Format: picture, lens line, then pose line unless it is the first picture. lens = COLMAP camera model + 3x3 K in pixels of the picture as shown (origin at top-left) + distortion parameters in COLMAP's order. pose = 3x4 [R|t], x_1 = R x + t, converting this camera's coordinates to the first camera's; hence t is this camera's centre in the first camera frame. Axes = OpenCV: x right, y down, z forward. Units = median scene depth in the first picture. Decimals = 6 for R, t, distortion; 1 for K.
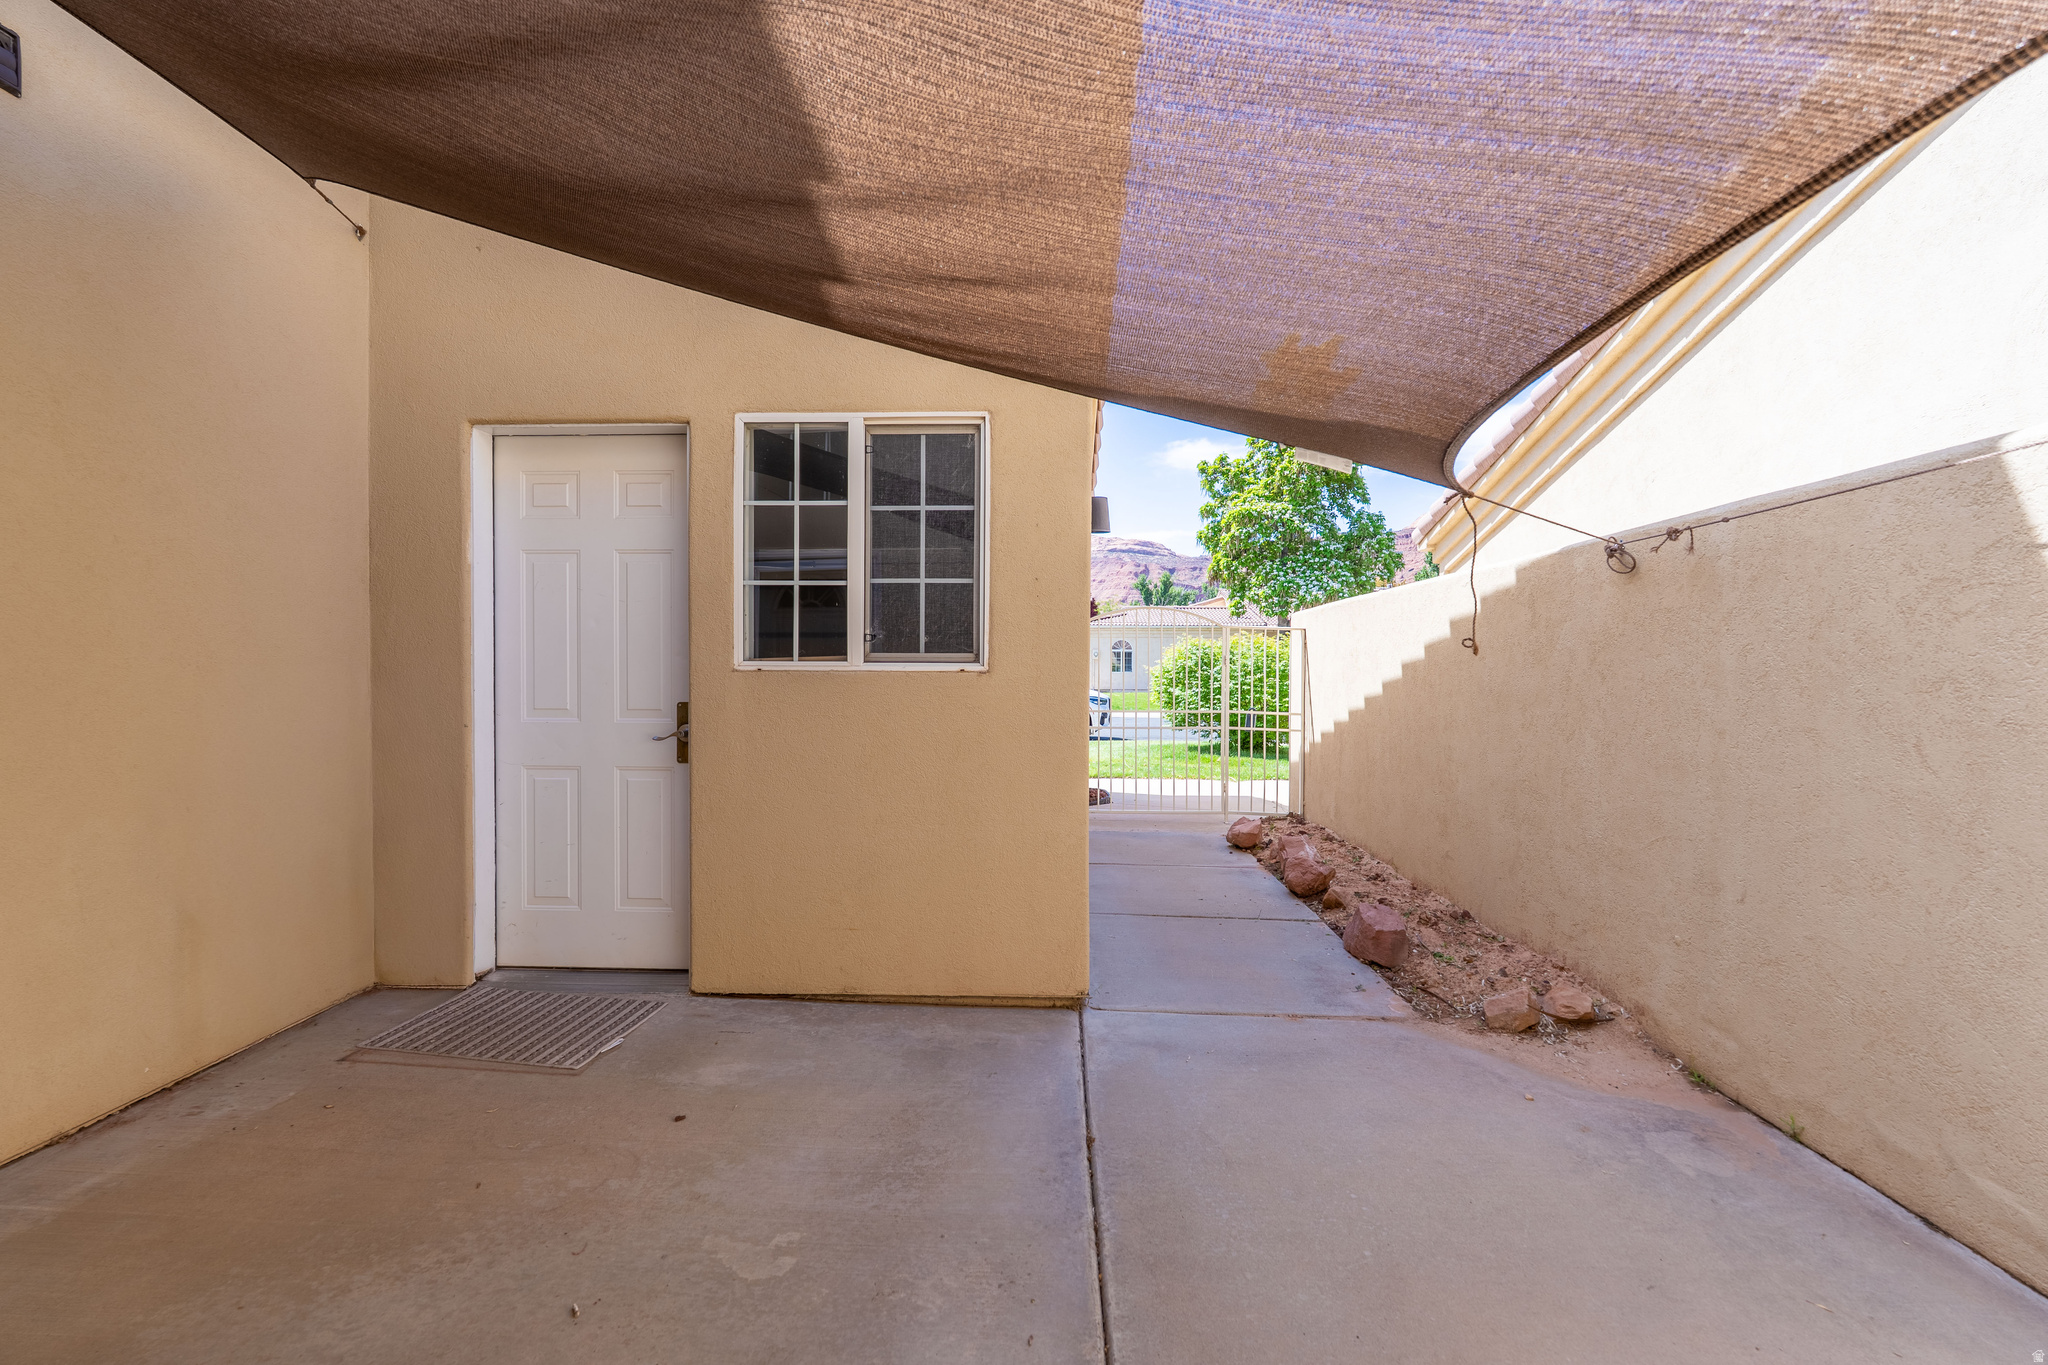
lens RADIAL K [[911.3, 0, 1021.1], [0, 911.3, 678.6], [0, 0, 1]] dist [0.001723, -0.003063]
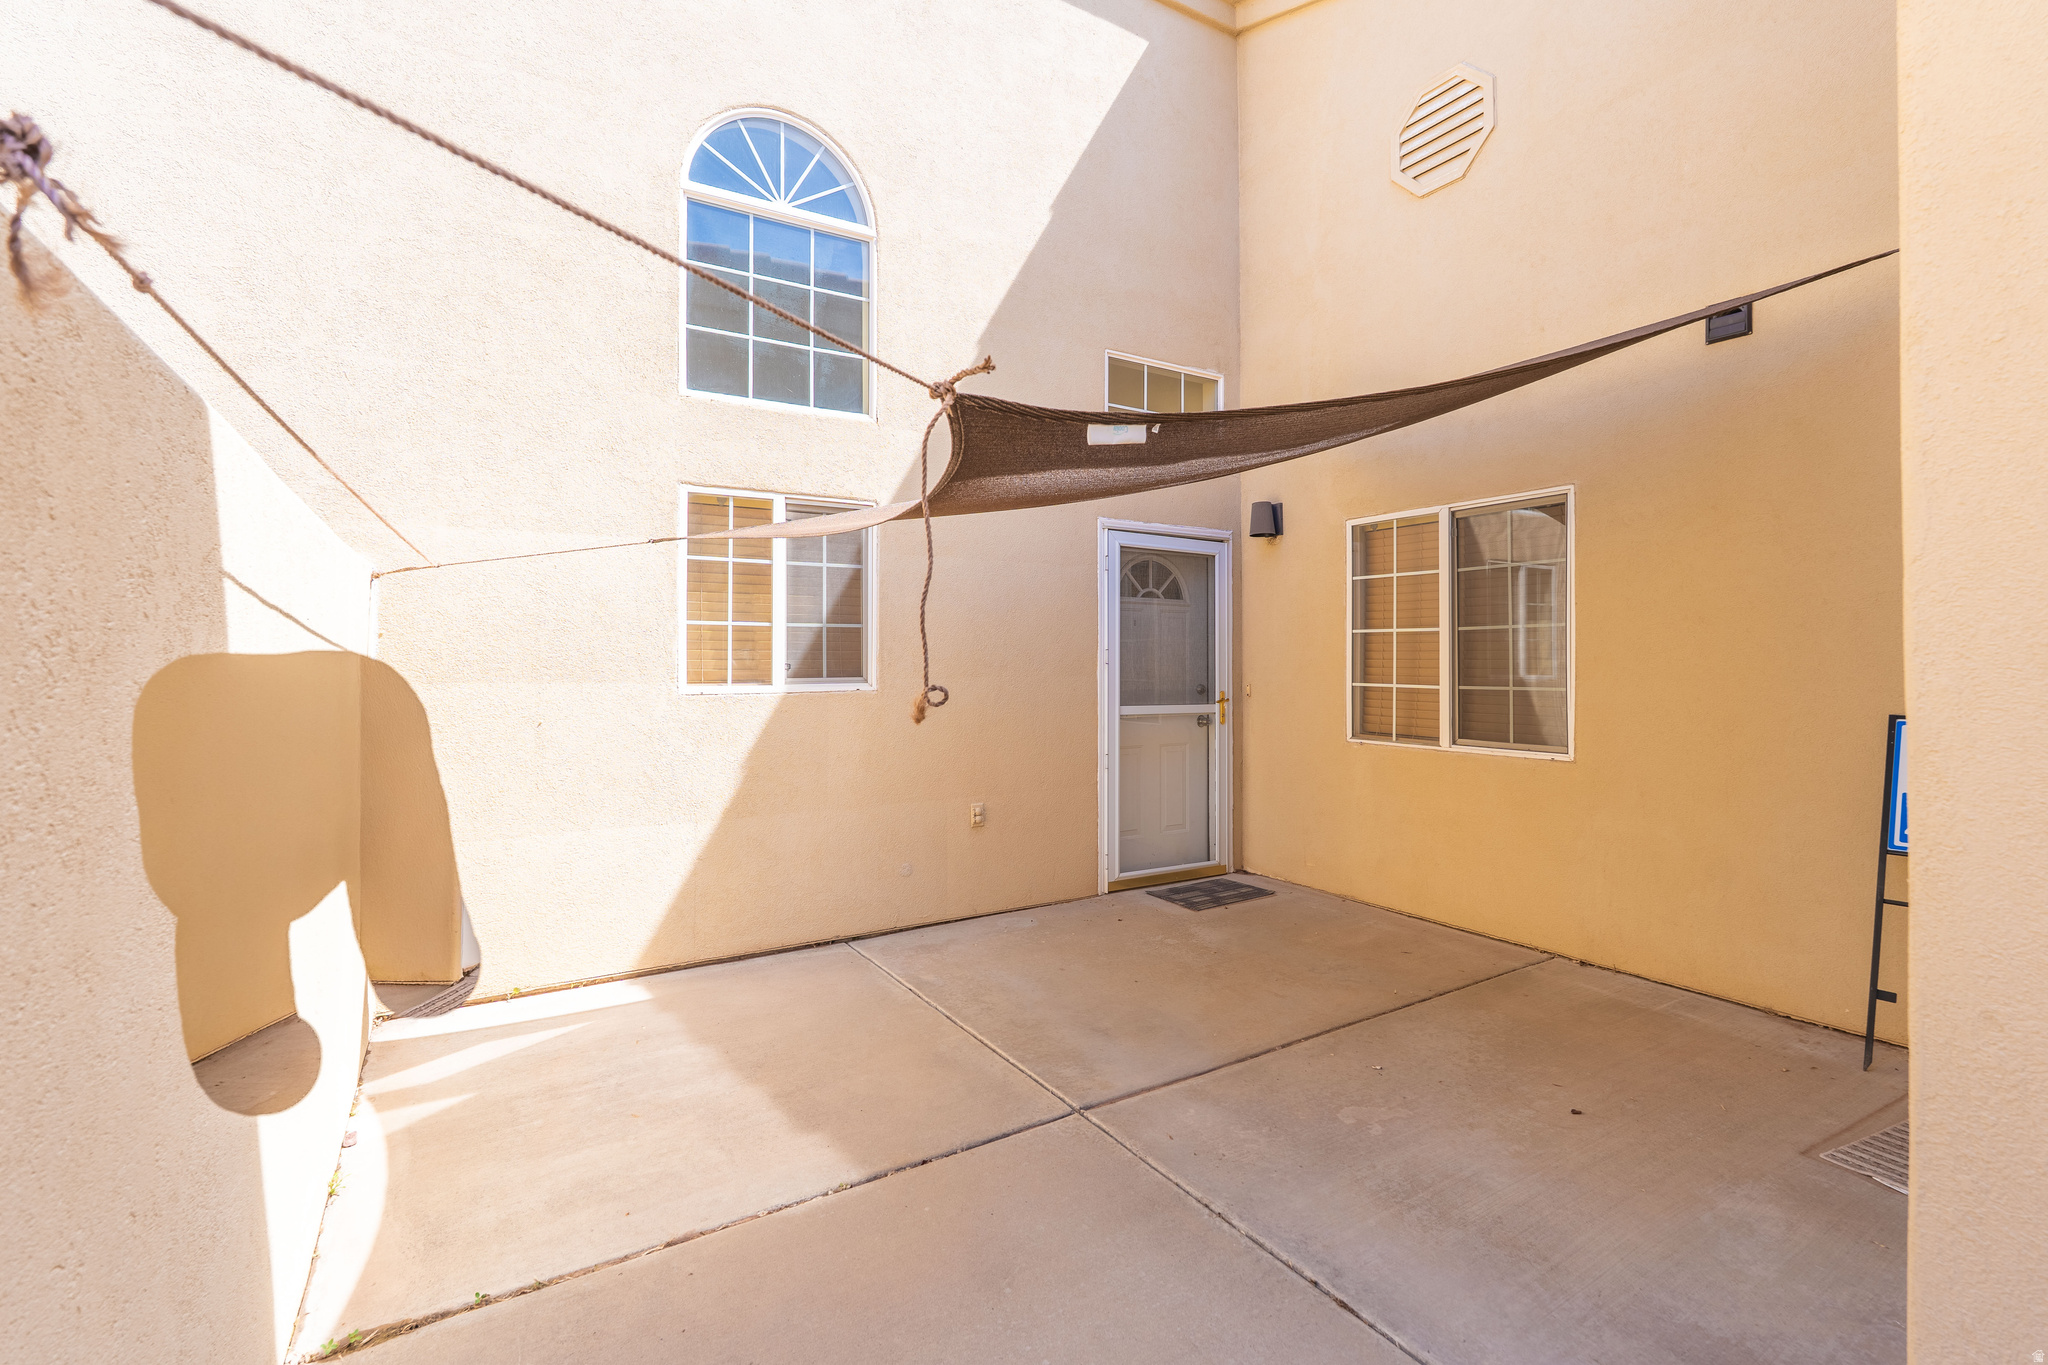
lens RADIAL K [[911.3, 0, 1021.9], [0, 911.3, 667.6], [0, 0, 1]] dist [0.001723, -0.003063]
pose [[-0.837444, -0.000541, -0.546522, 0.837885], [-0.007512, 0.999916, 0.010521, -0.069238], [0.546471, 0.012916, -0.837378, 1.681074]]
